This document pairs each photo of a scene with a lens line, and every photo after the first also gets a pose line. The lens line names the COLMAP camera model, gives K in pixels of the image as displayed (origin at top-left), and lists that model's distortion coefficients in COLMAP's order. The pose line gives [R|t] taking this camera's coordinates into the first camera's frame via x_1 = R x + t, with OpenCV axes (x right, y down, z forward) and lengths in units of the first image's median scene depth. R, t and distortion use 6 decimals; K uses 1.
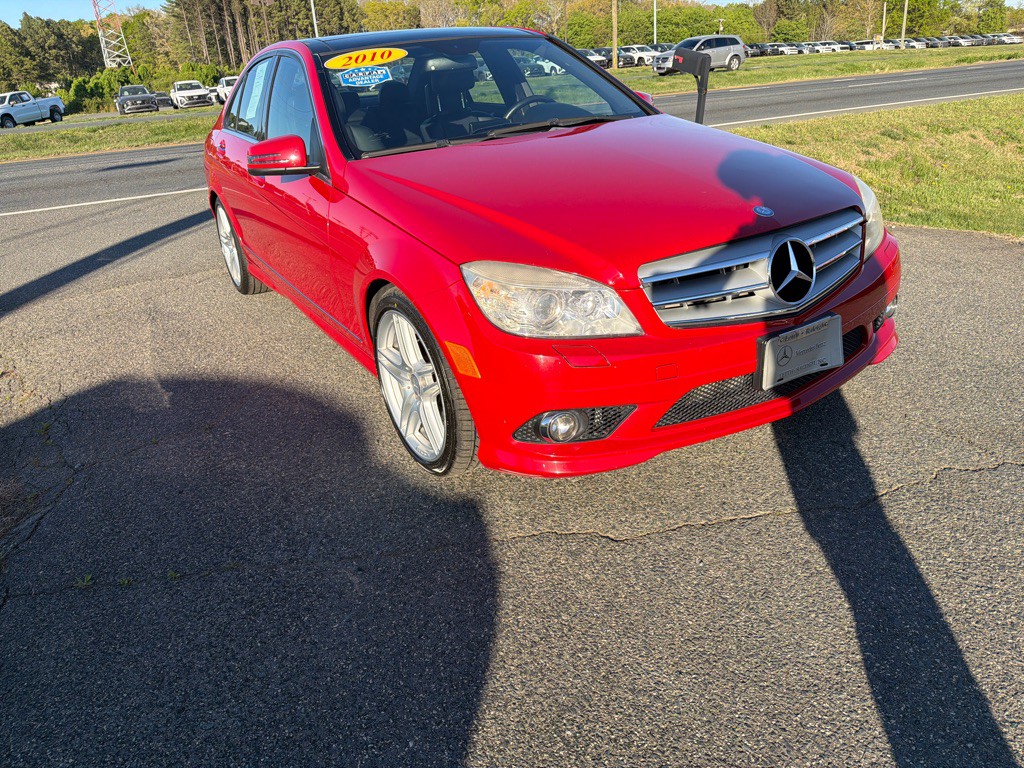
lens RADIAL K [[738.6, 0, 518.0], [0, 738.6, 371.2], [0, 0, 1]] dist [0.010126, -0.022141]
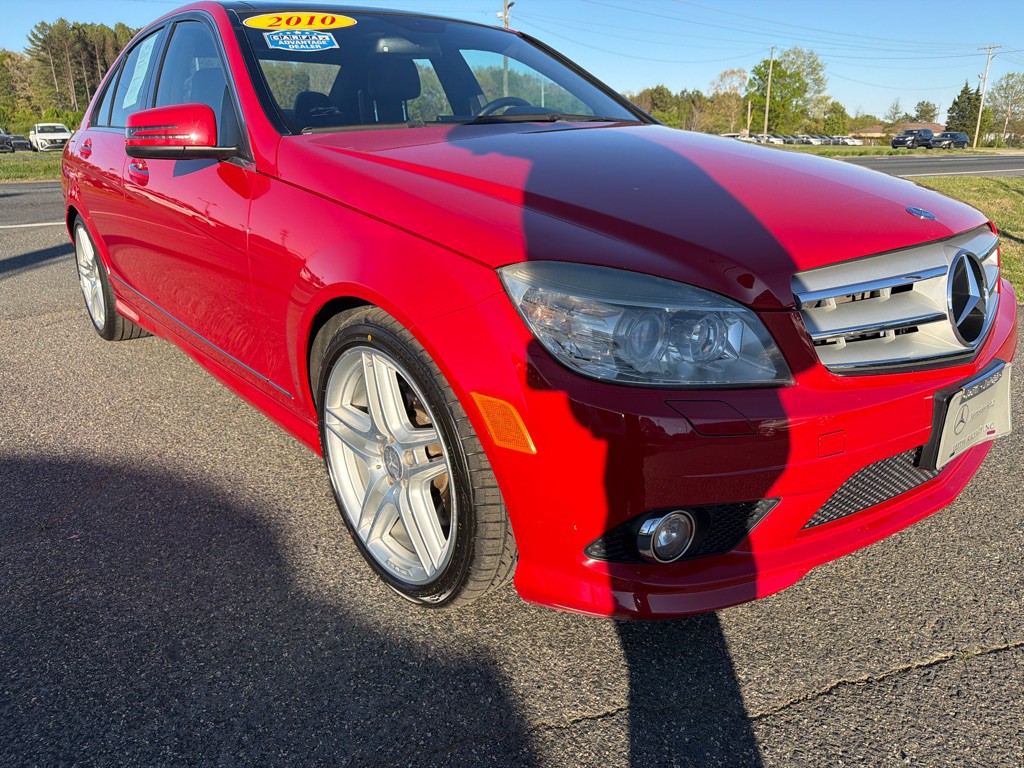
lens RADIAL K [[738.6, 0, 519.0], [0, 738.6, 377.7], [0, 0, 1]] dist [0.010126, -0.022141]
pose [[0.987417, 0.013618, 0.157549, -0.100972], [-0.000376, 0.996485, -0.083776, -0.001640], [-0.158136, 0.082663, 0.983951, 0.260035]]
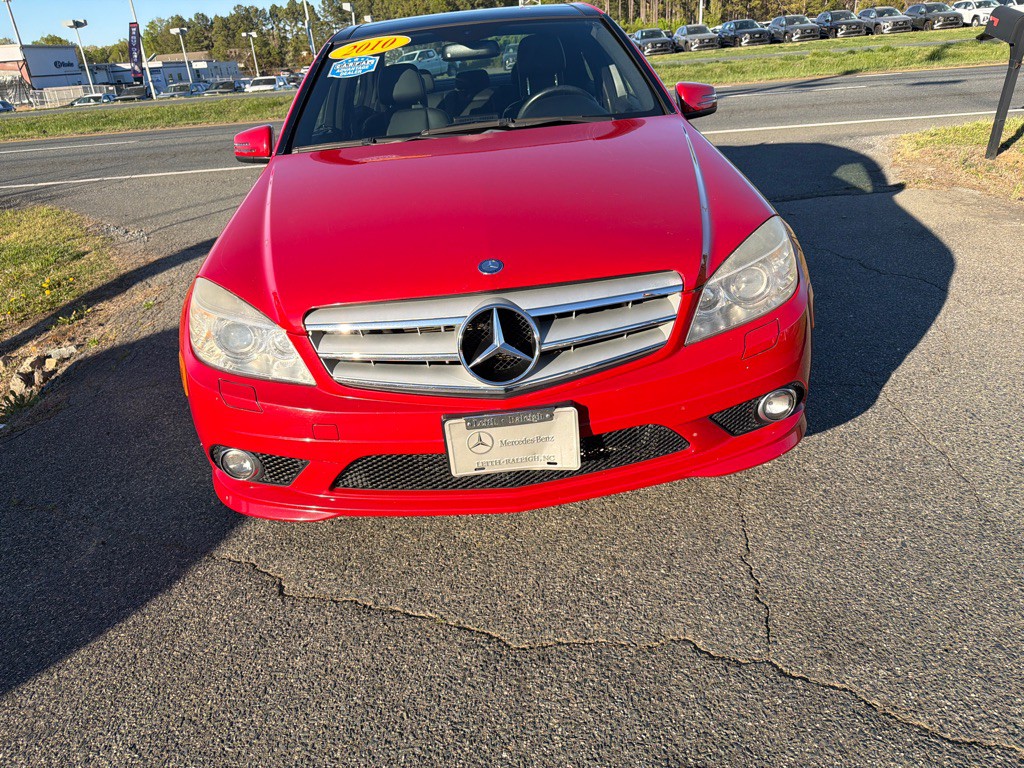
lens RADIAL K [[738.6, 0, 524.7], [0, 738.6, 385.2], [0, 0, 1]] dist [0.010126, -0.022141]
pose [[0.879723, 0.194397, -0.433932, 0.498508], [-0.162857, 0.980596, 0.109132, -0.121270], [0.446727, -0.025337, 0.894311, 0.195559]]
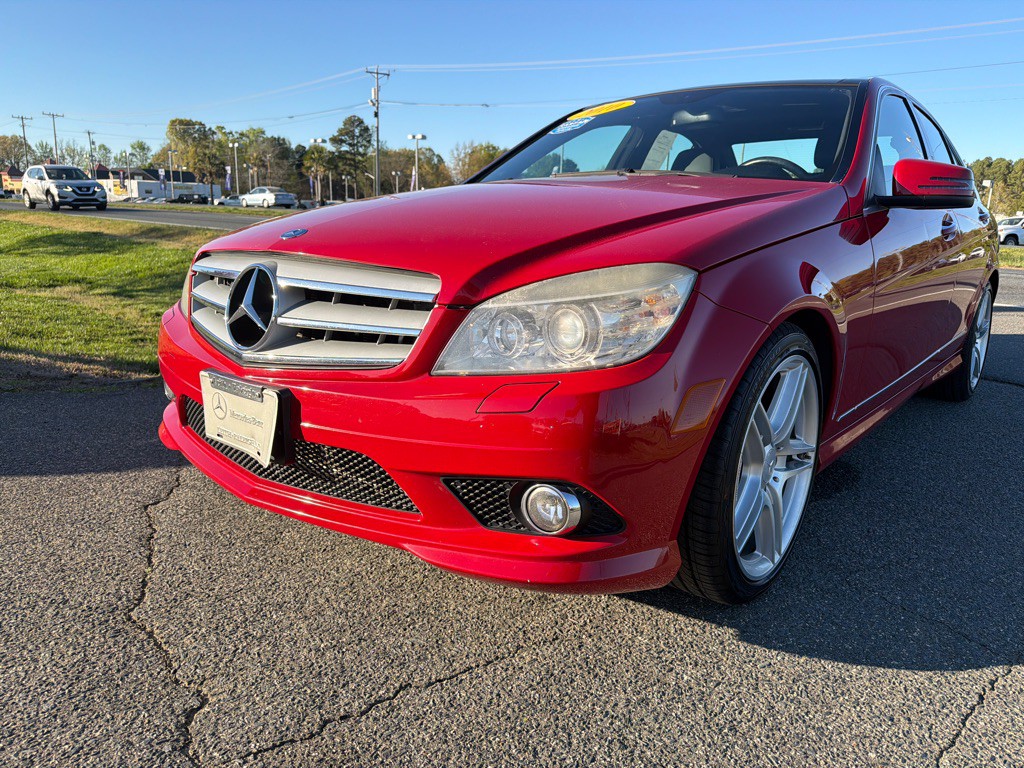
lens RADIAL K [[738.6, 0, 524.4], [0, 738.6, 398.3], [0, 0, 1]] dist [0.010126, -0.022141]
pose [[0.305474, 0.296843, -0.904749, 0.773711], [-0.412246, 0.897730, 0.155352, -0.188129], [0.858335, 0.325523, 0.396605, 0.639308]]
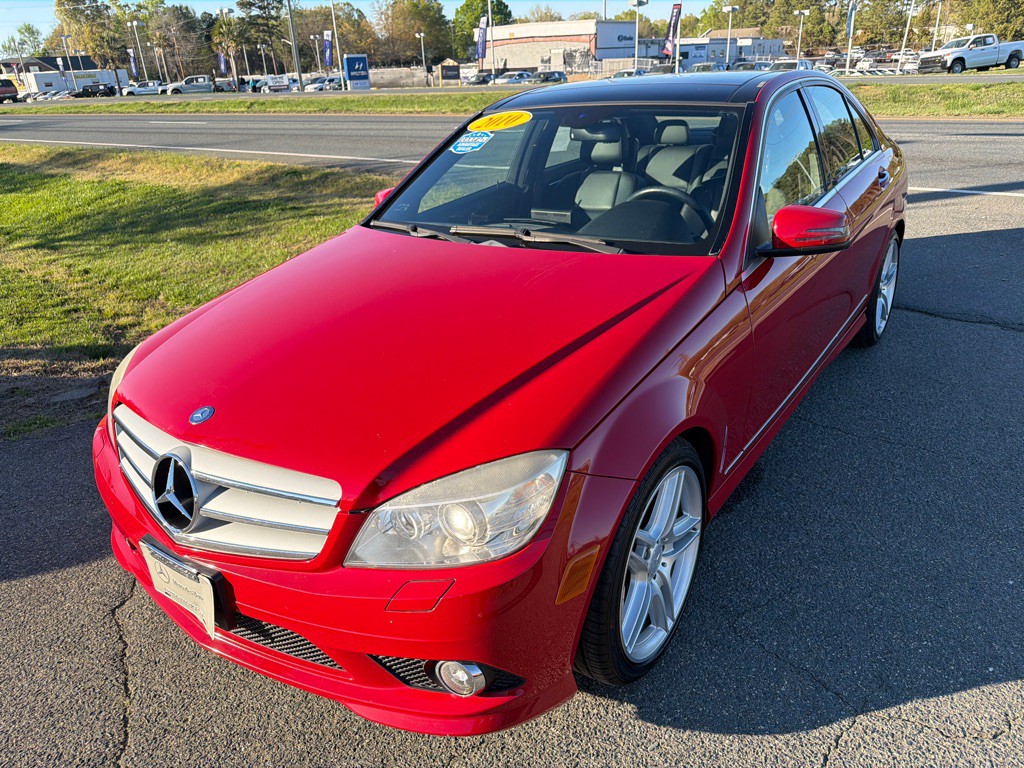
lens RADIAL K [[738.6, 0, 520.9], [0, 738.6, 393.4], [0, 0, 1]] dist [0.010126, -0.022141]
pose [[0.380283, 0.421472, -0.823254, 0.761969], [-0.329647, 0.893437, 0.305130, -0.405551], [0.864128, 0.155347, 0.478696, 0.607646]]
